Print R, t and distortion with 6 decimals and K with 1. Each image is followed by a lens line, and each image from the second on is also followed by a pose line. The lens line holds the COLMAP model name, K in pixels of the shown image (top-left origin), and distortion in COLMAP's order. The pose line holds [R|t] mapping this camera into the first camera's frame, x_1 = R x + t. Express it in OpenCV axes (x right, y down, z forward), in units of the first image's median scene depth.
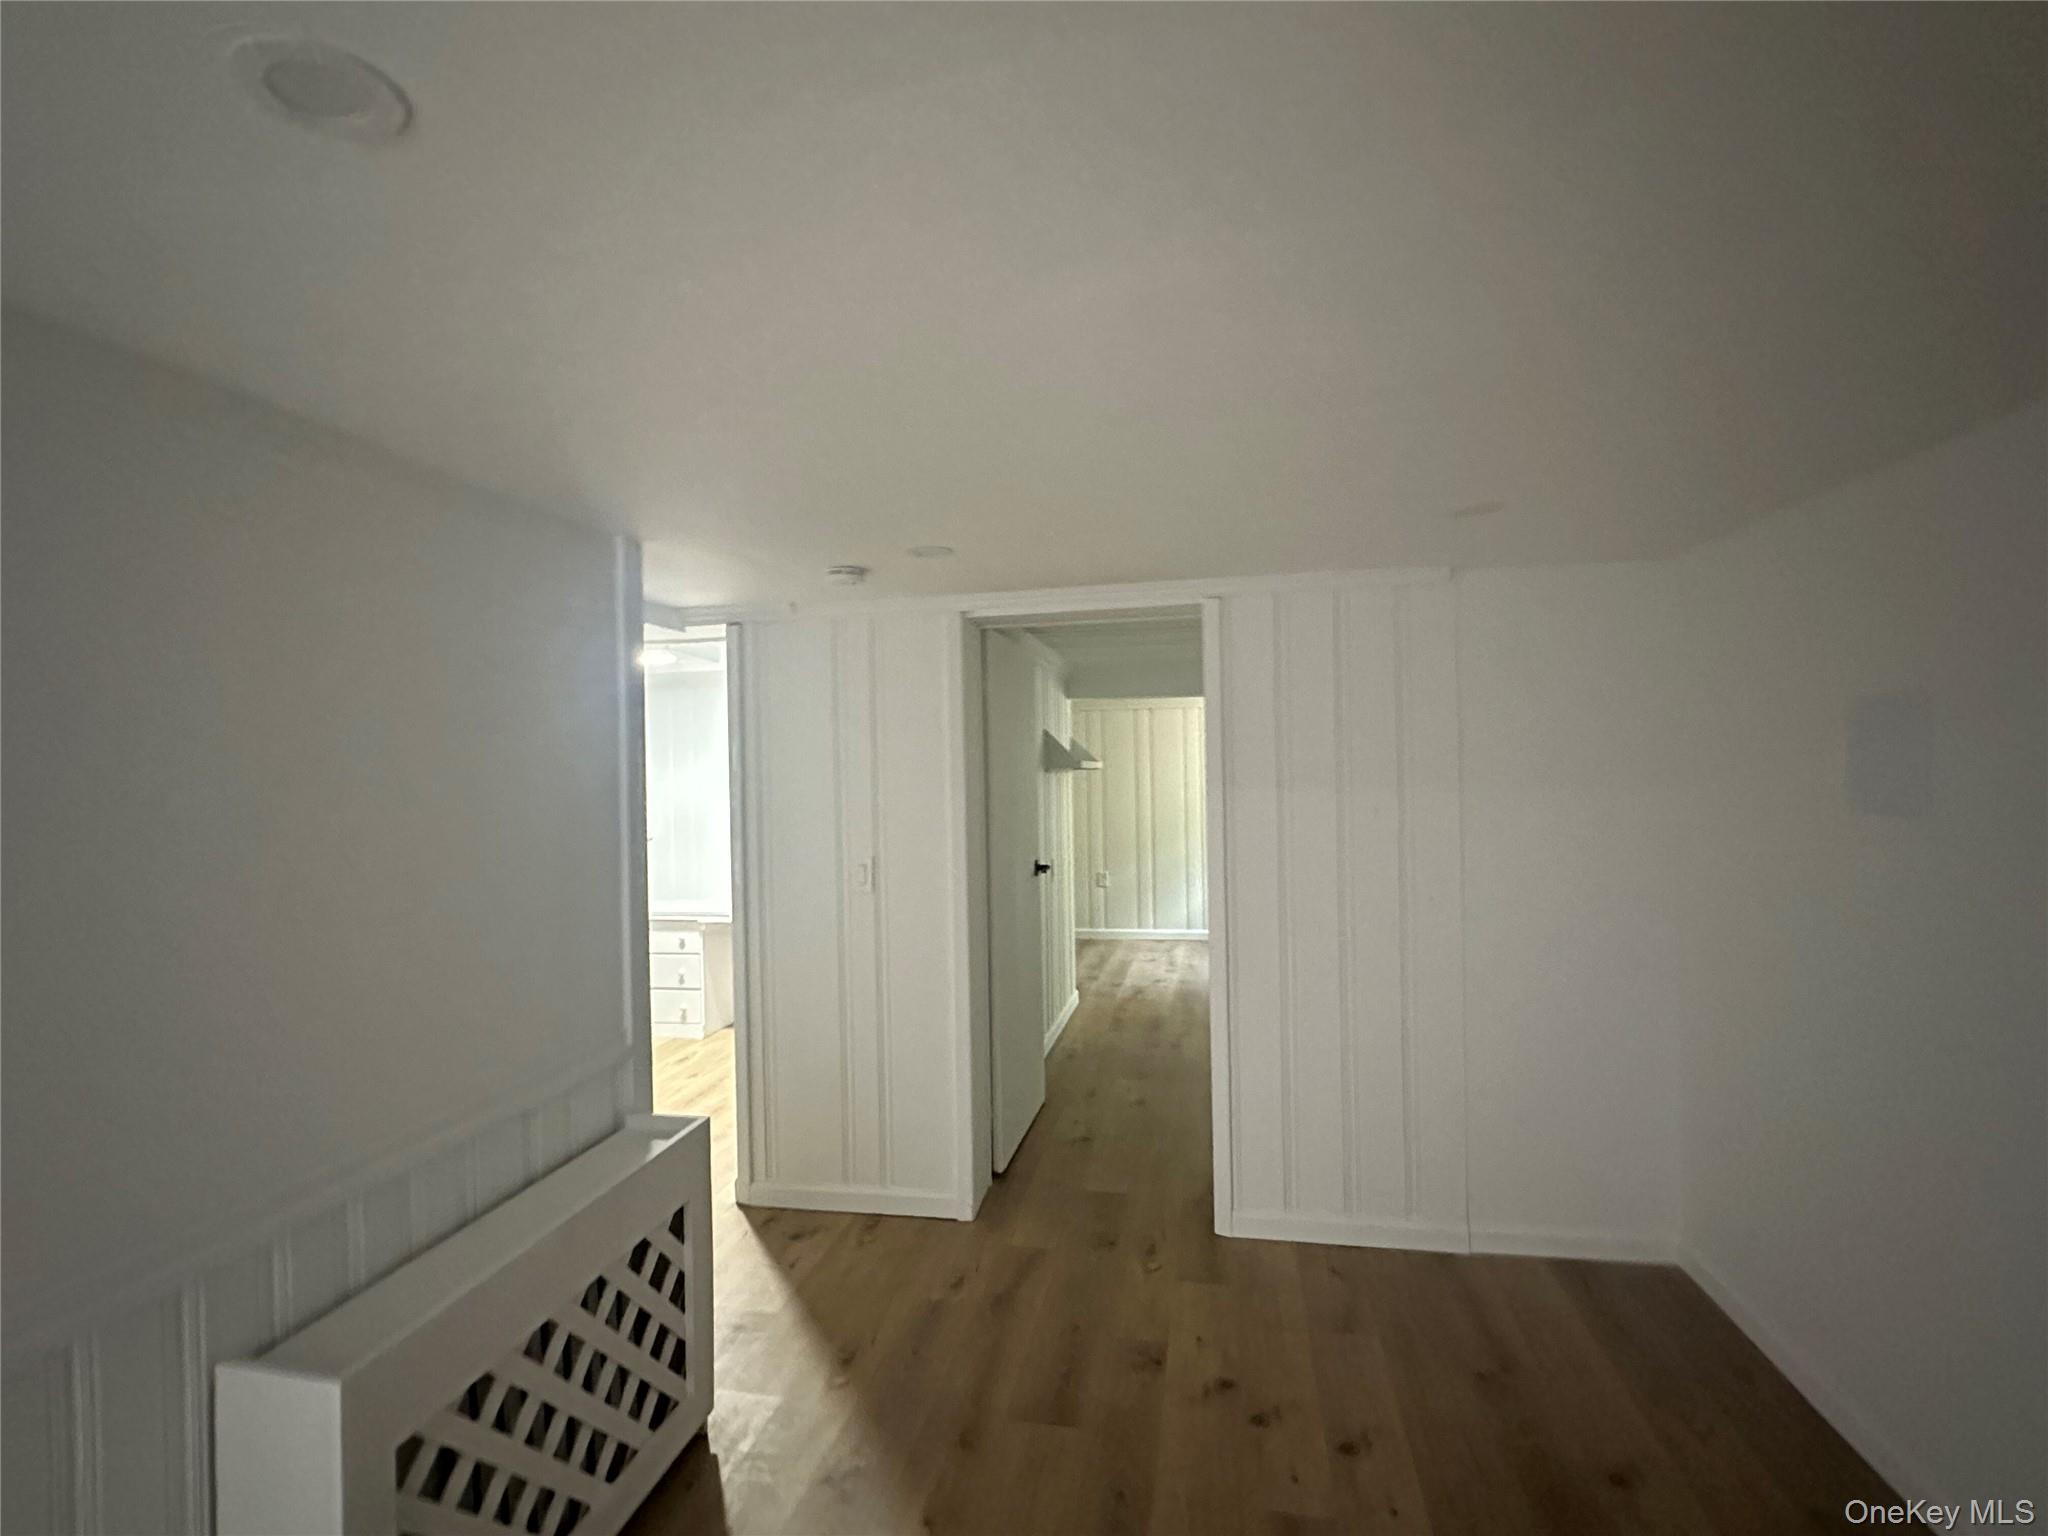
lens RADIAL K [[978.3, 0, 1019.1], [0, 978.3, 767.1], [0, 0, 1]] dist [-0.003196, 0.002840]
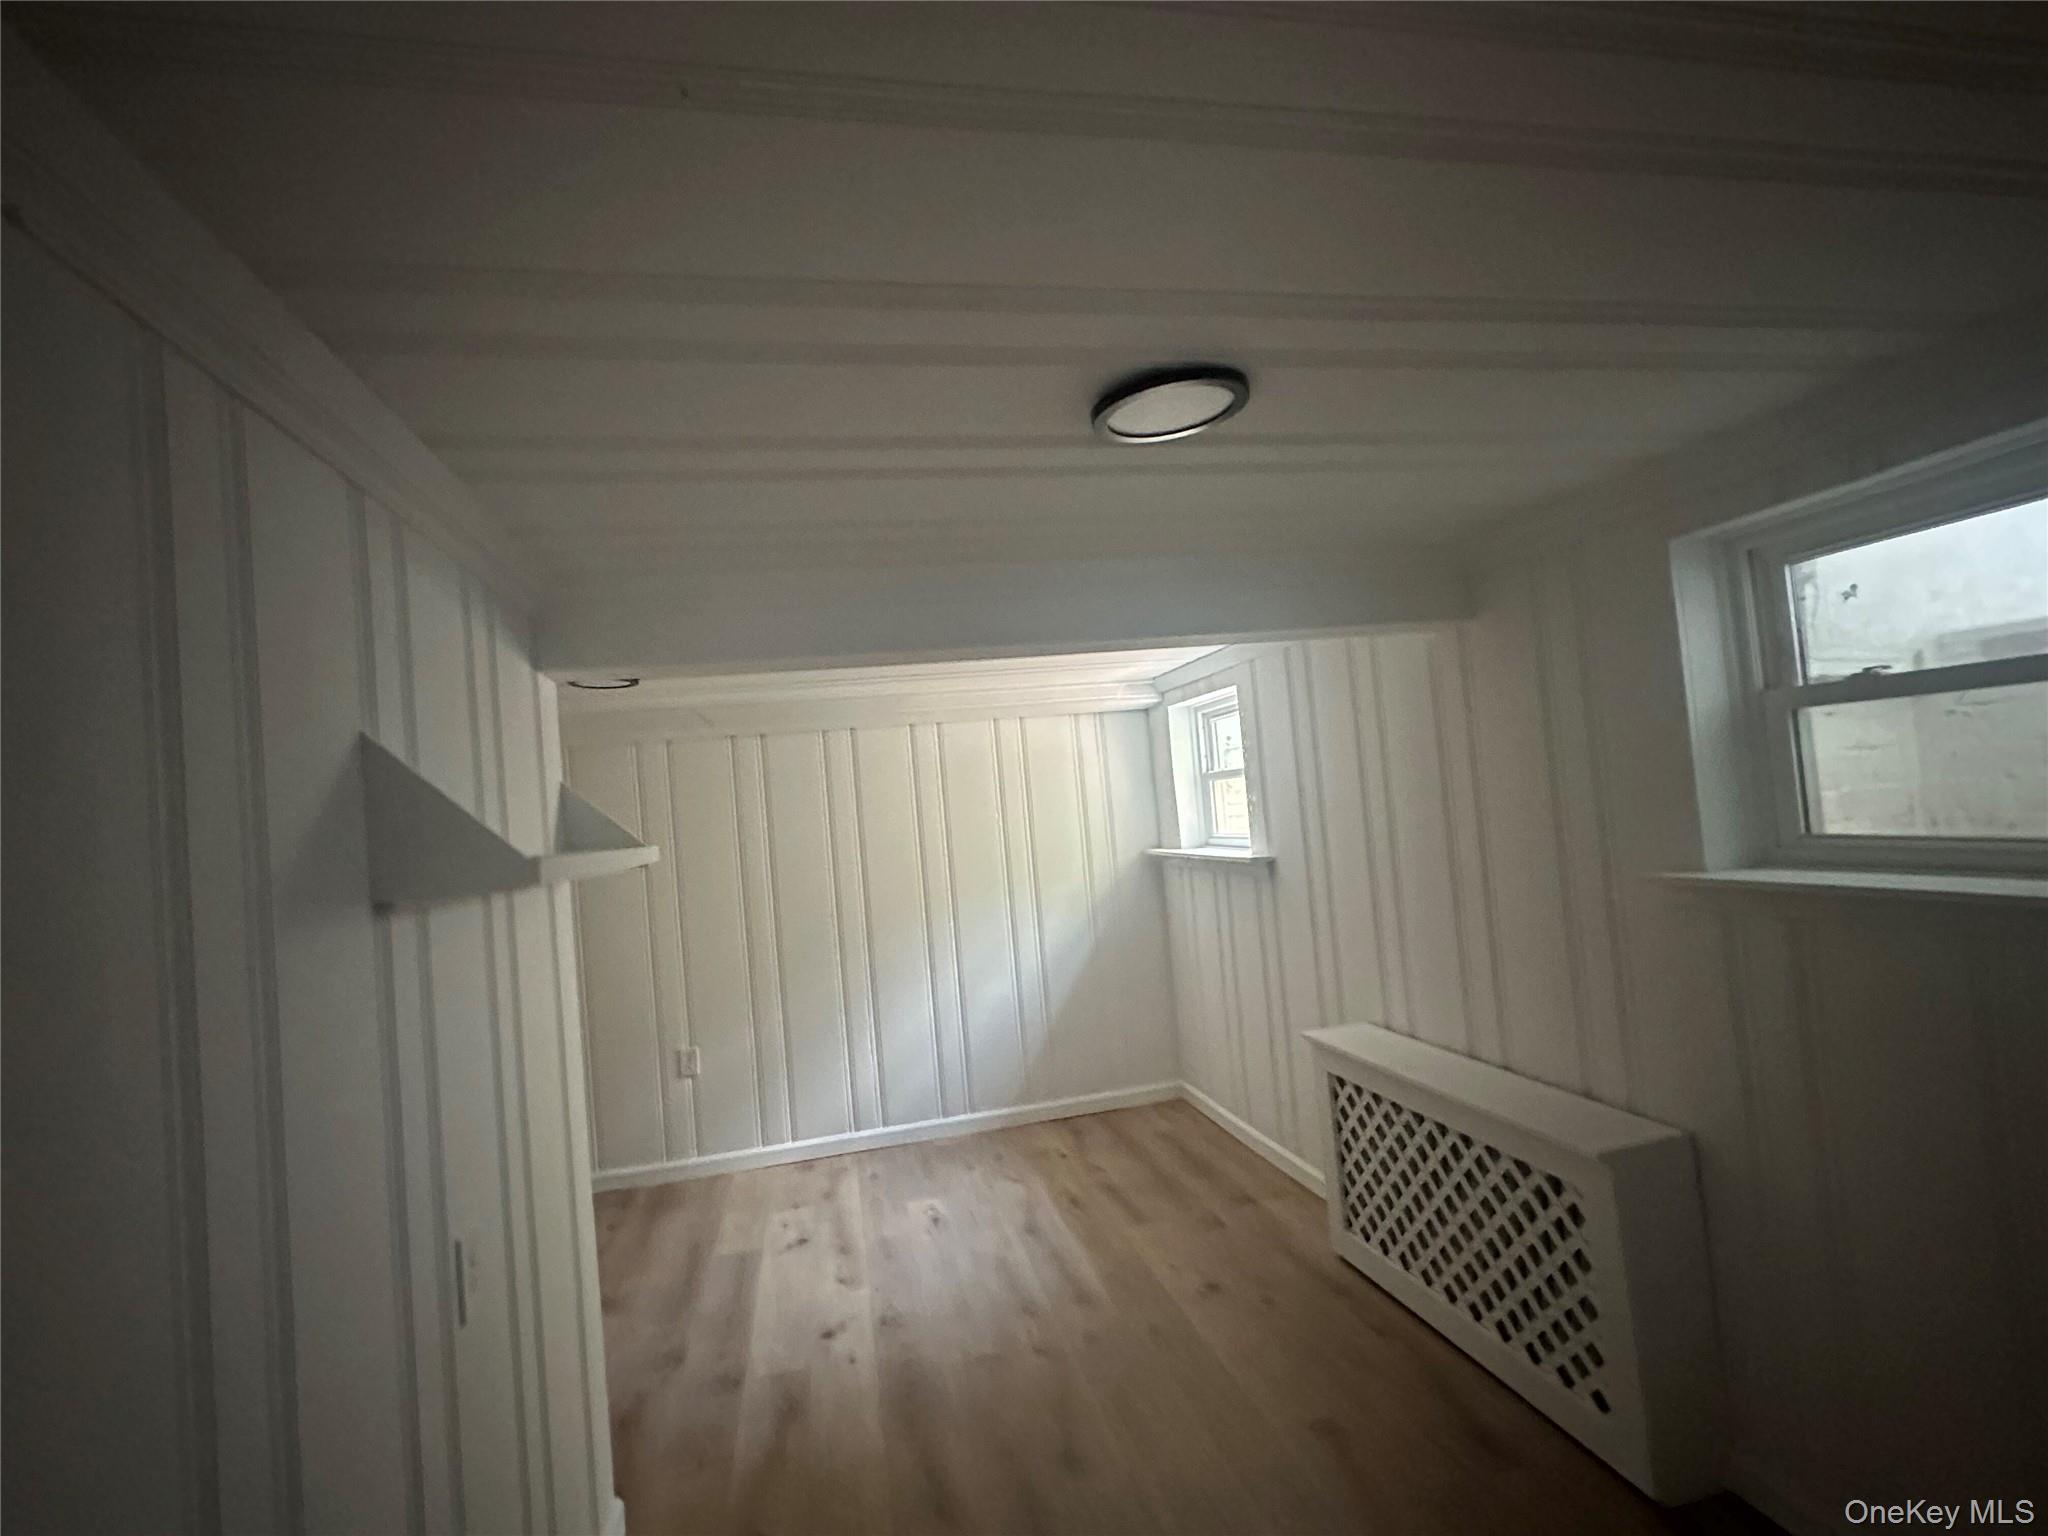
lens RADIAL K [[978.3, 0, 1016.1], [0, 978.3, 773.6], [0, 0, 1]] dist [-0.003196, 0.002840]
pose [[0.916921, -0.048084, 0.396161, 0.047684], [0.070063, 0.996692, -0.041189, -0.004986], [-0.392870, 0.065524, 0.917257, 0.452163]]
